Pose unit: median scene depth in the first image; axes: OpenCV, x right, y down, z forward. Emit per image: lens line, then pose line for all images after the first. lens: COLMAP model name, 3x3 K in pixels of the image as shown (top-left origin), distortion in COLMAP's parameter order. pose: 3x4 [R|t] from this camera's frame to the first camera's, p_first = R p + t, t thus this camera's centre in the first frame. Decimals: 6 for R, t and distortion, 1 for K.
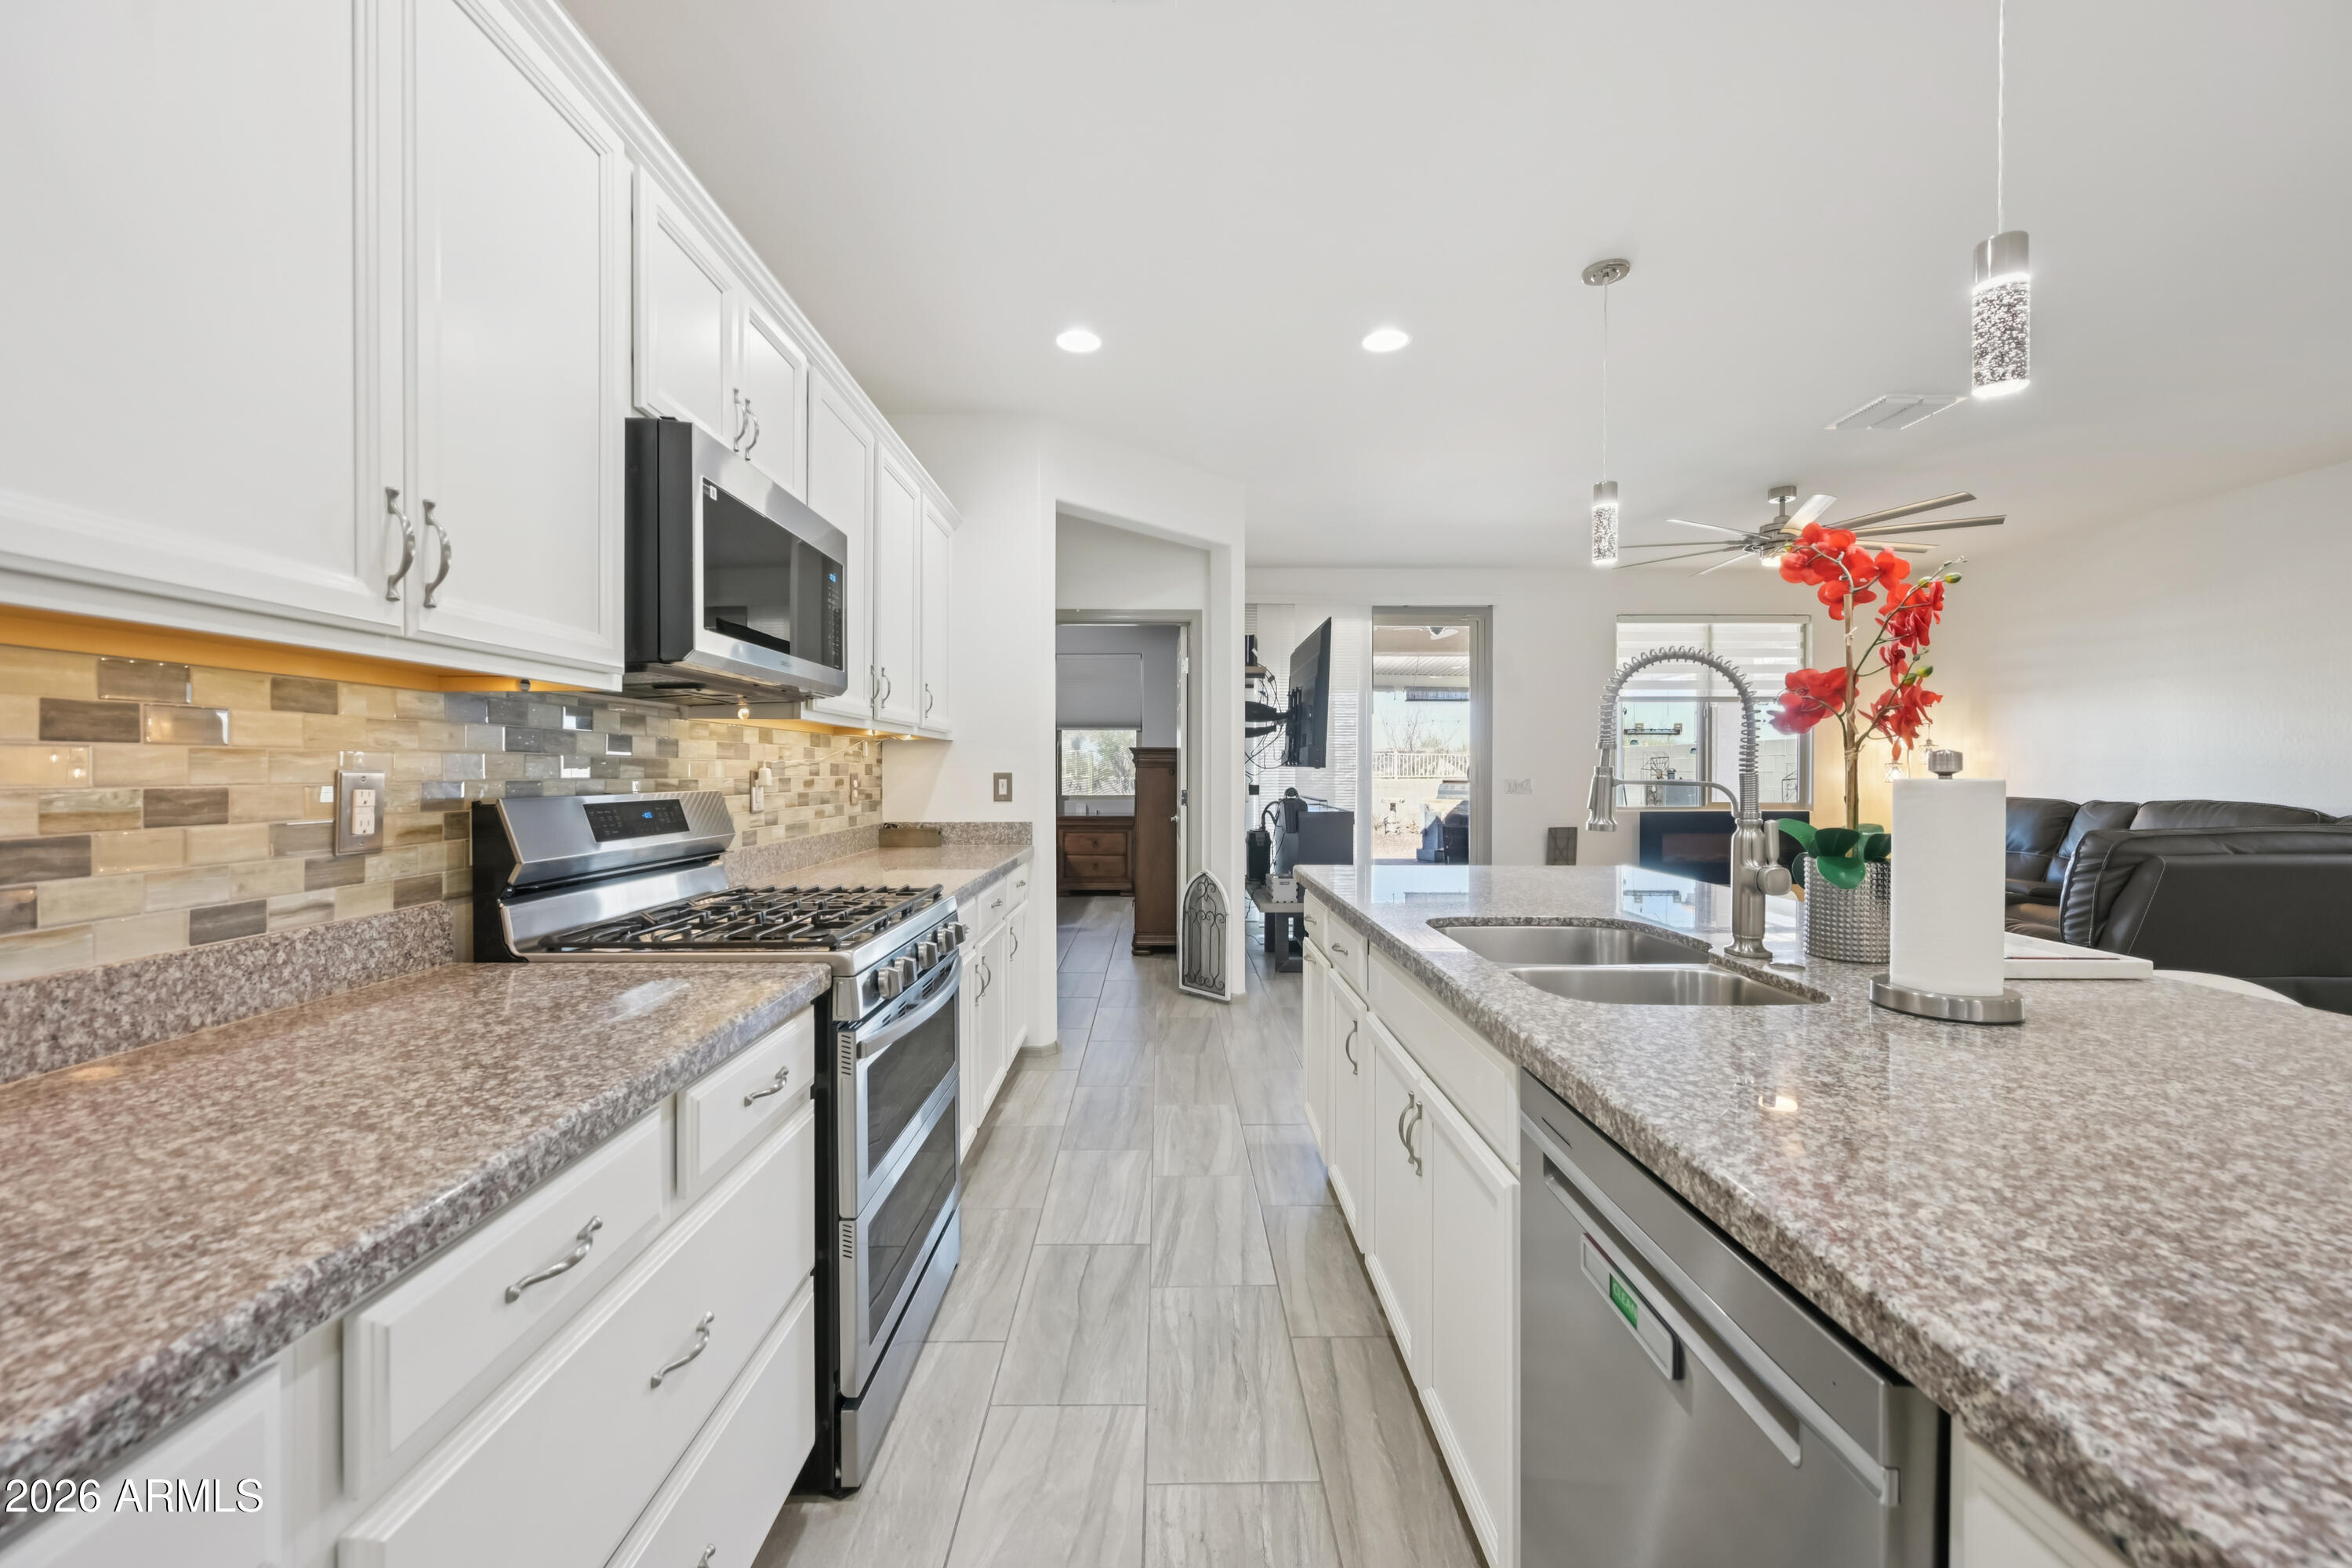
lens RADIAL K [[930.7, 0, 1175.2], [0, 930.7, 769.8], [0, 0, 1]] dist [0.000465, 0.000032]
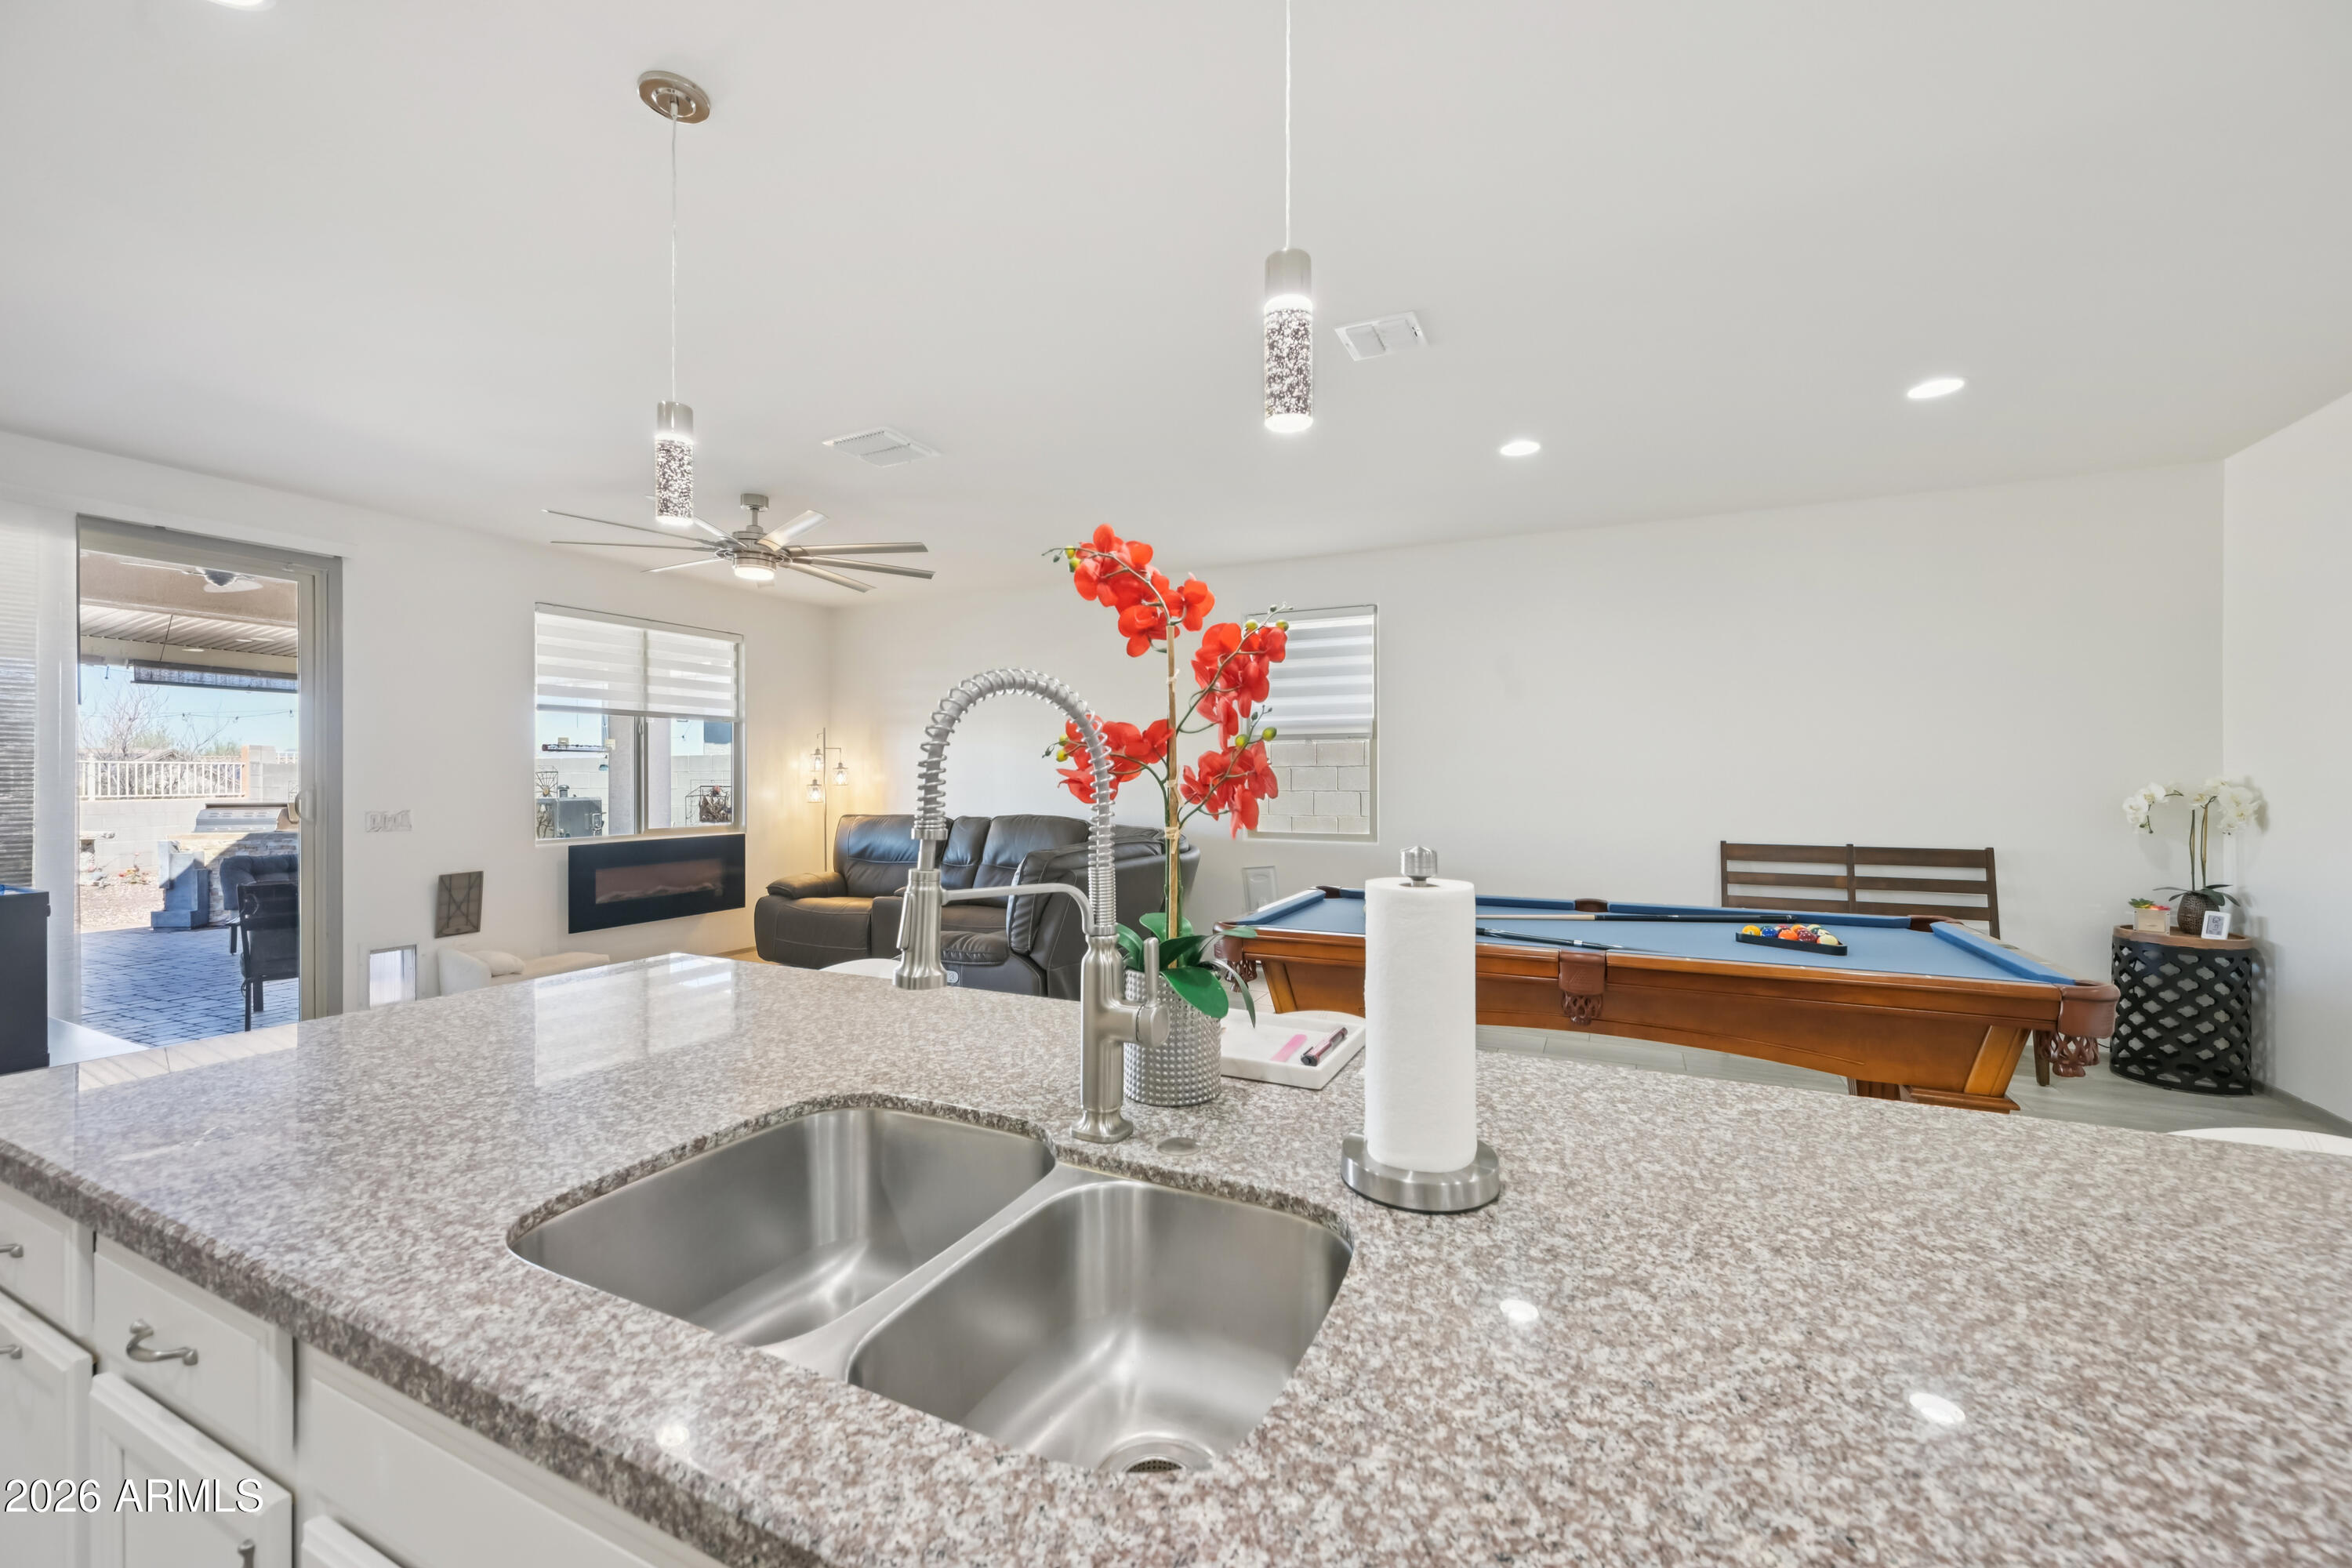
lens RADIAL K [[930.7, 0, 1177.3], [0, 930.7, 781.8], [0, 0, 1]] dist [0.000465, 0.000032]
pose [[0.450765, -0.005250, 0.892627, 0.021329], [0.002023, 0.999986, 0.004859, -0.040834], [-0.892640, -0.000385, 0.450770, 0.420619]]
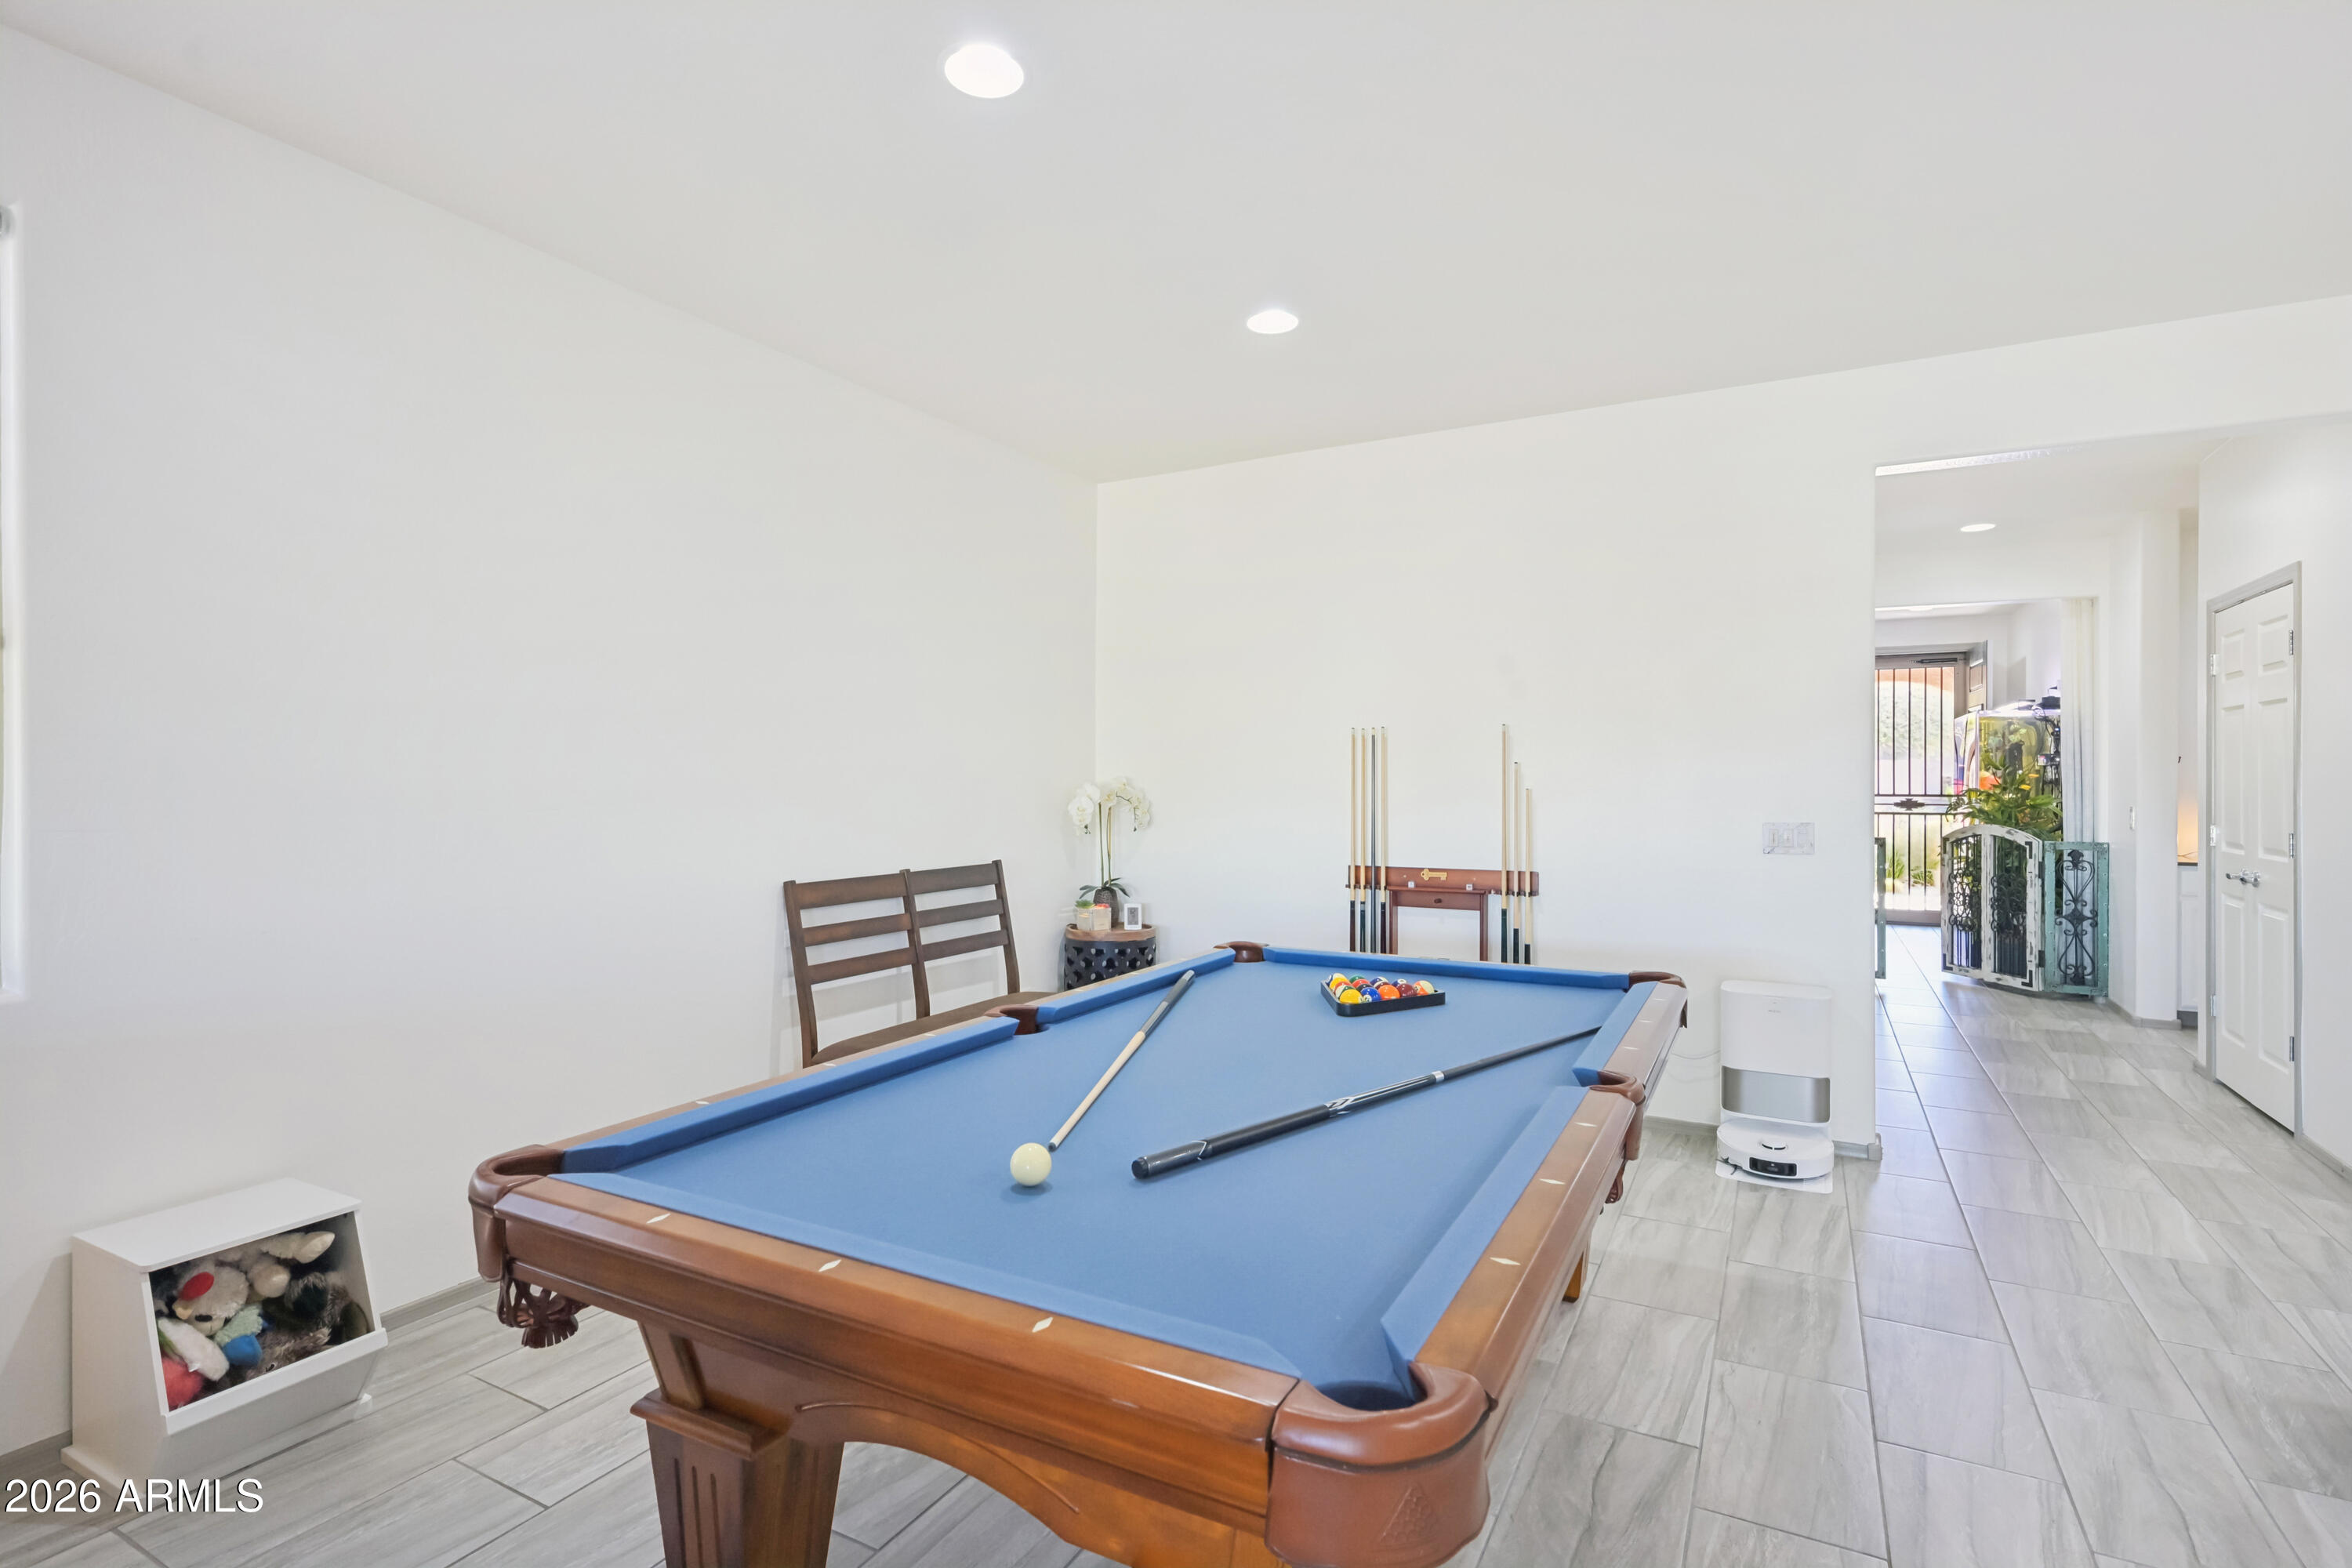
lens RADIAL K [[1135.8, 0, 1170.5], [0, 1135.8, 777.1], [0, 0, 1]] dist [-0.001644, 0.001128]
pose [[-0.865830, -0.000615, 0.500338, 1.147981], [-0.001993, 0.999996, -0.002219, -0.038236], [-0.500334, -0.002919, -0.865828, 1.360292]]
